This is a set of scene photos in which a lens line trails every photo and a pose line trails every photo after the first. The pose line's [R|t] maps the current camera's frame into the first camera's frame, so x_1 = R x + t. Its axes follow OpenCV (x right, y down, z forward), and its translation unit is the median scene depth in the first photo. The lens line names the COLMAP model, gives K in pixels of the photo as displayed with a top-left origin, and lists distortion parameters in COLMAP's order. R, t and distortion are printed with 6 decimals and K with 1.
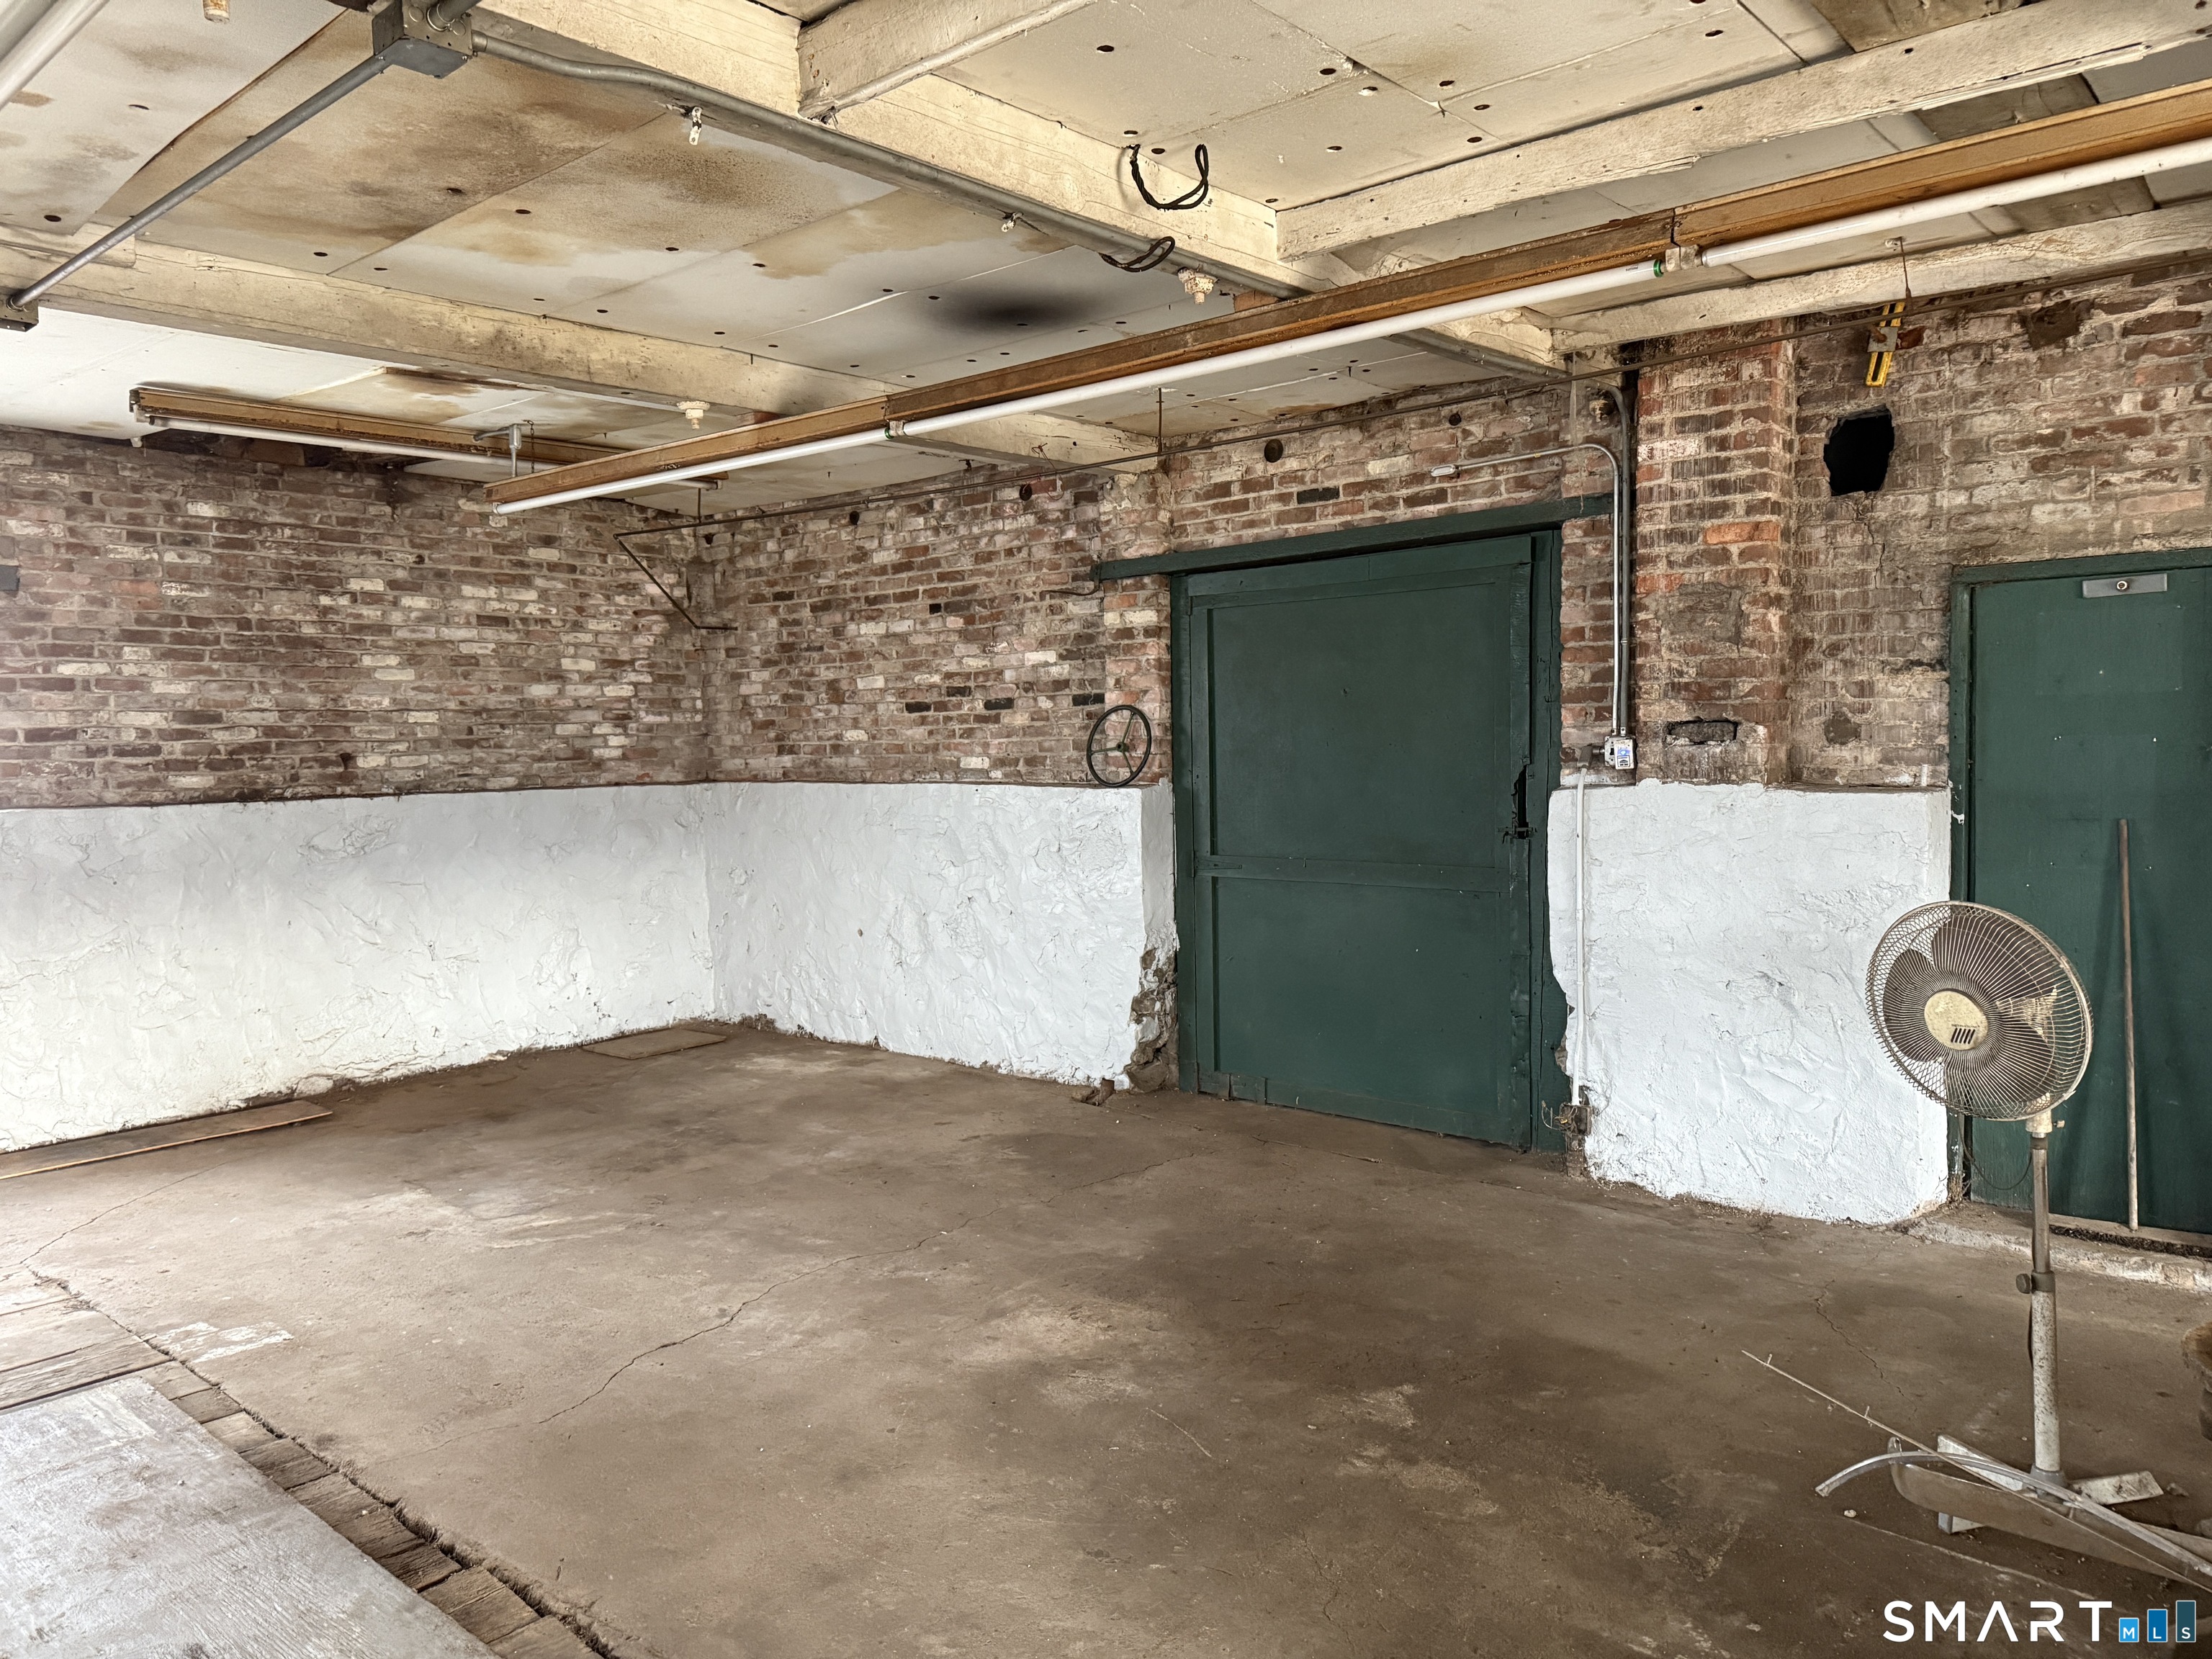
lens RADIAL K [[1584.2, 0, 1113.4], [0, 1584.2, 830.6], [0, 0, 1]] dist [0.110585, -0.120181]
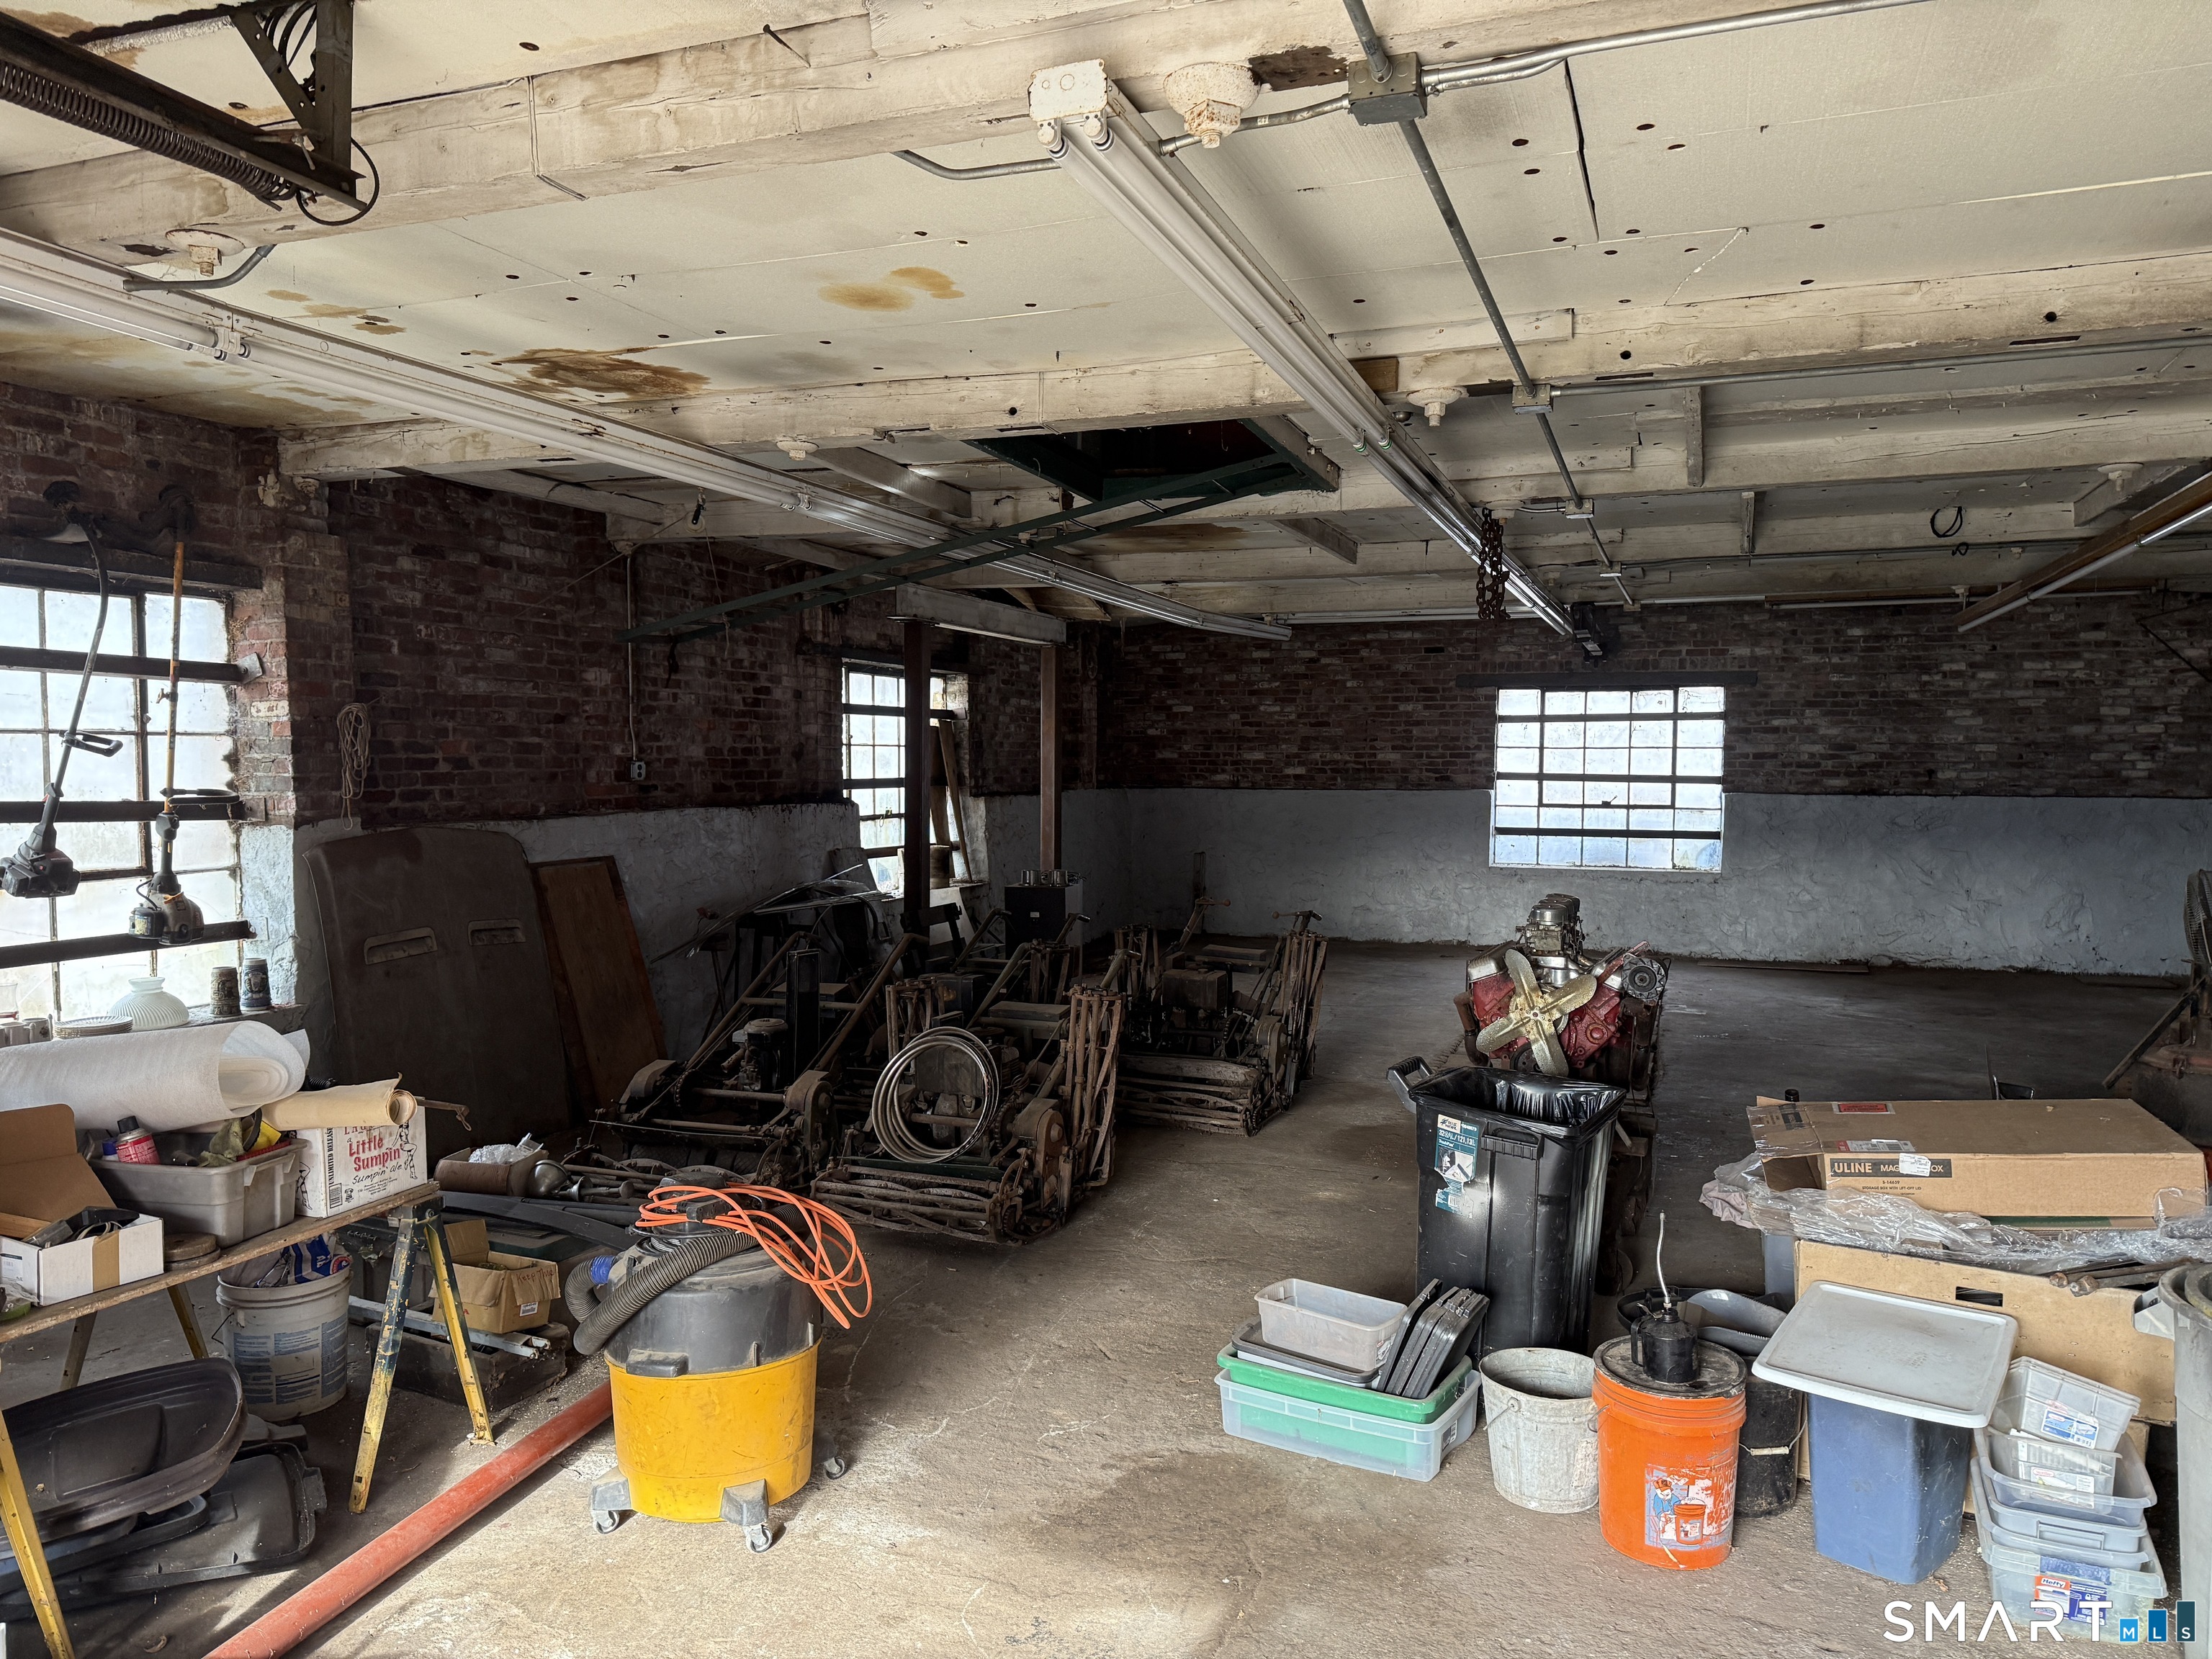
lens RADIAL K [[1584.2, 0, 1105.6], [0, 1584.2, 828.6], [0, 0, 1]] dist [0.110585, -0.120181]
pose [[0.360838, 0.064694, -0.930382, 0.753421], [-0.067910, 0.996766, 0.042972, -0.000936], [0.930153, 0.047676, 0.364064, -0.381985]]
